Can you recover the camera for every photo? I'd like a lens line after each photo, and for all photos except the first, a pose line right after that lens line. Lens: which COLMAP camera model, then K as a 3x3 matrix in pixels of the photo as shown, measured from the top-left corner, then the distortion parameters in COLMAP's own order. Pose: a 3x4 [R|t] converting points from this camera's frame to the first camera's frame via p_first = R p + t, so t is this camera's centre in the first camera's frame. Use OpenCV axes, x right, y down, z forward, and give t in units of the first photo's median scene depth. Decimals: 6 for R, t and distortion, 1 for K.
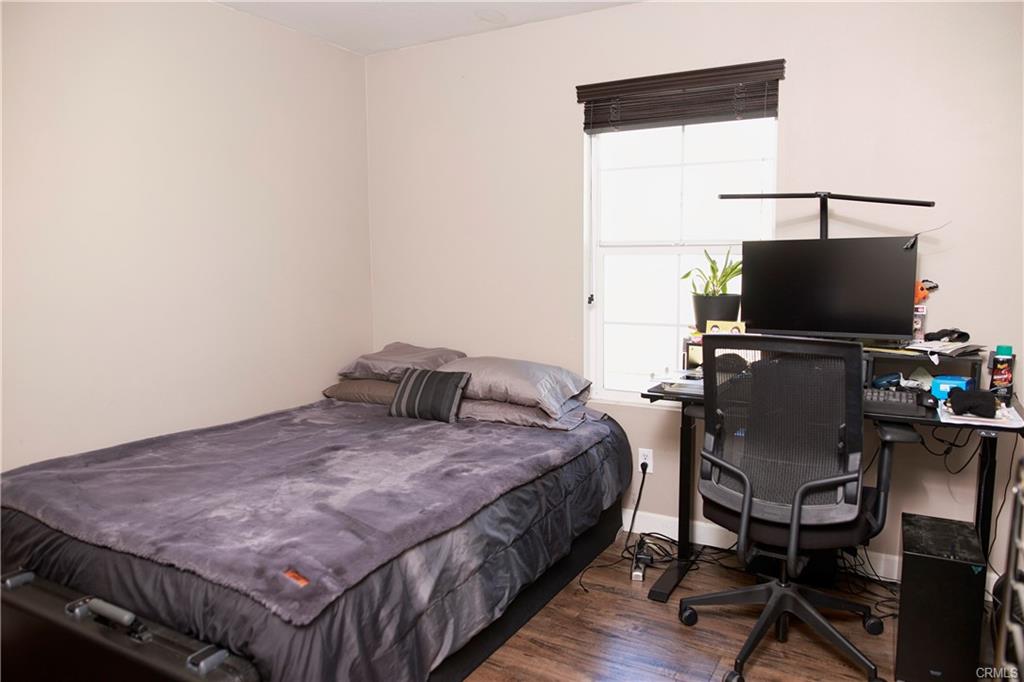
lens RADIAL K [[706.0, 0, 513.1], [0, 706.0, 341.9], [0, 0, 1]] dist [-0.034947, 0.015320]
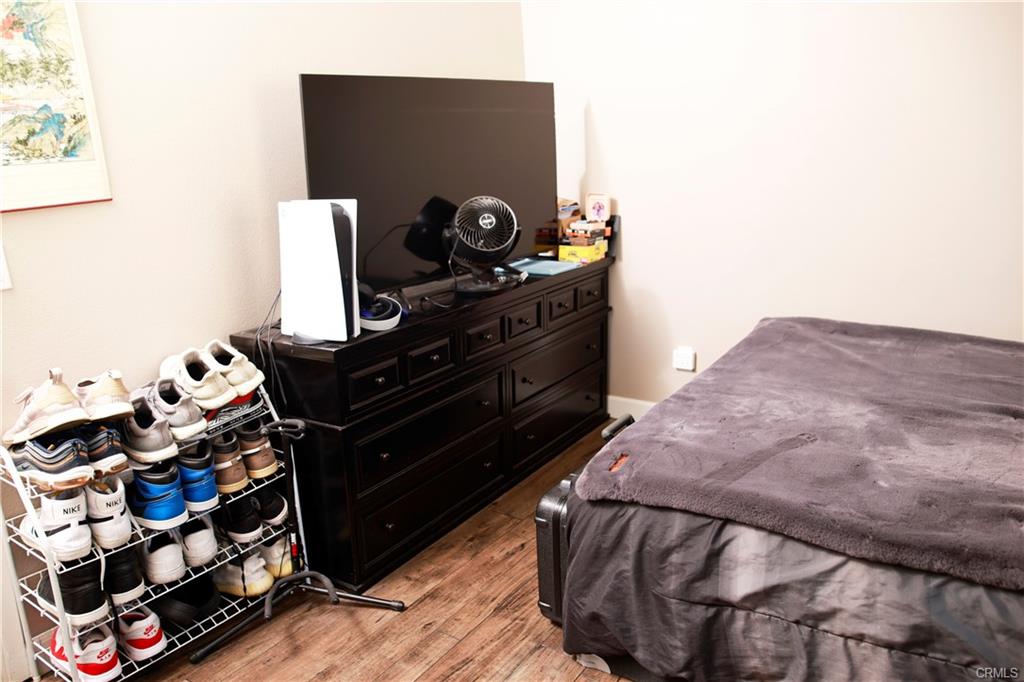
lens RADIAL K [[706.0, 0, 512.9], [0, 706.0, 341.8], [0, 0, 1]] dist [-0.034947, 0.015320]
pose [[-0.084511, 0.280543, -0.956114, 0.522801], [-0.057801, 0.956551, 0.285780, -0.098131], [0.994745, 0.079415, -0.064623, 0.726811]]
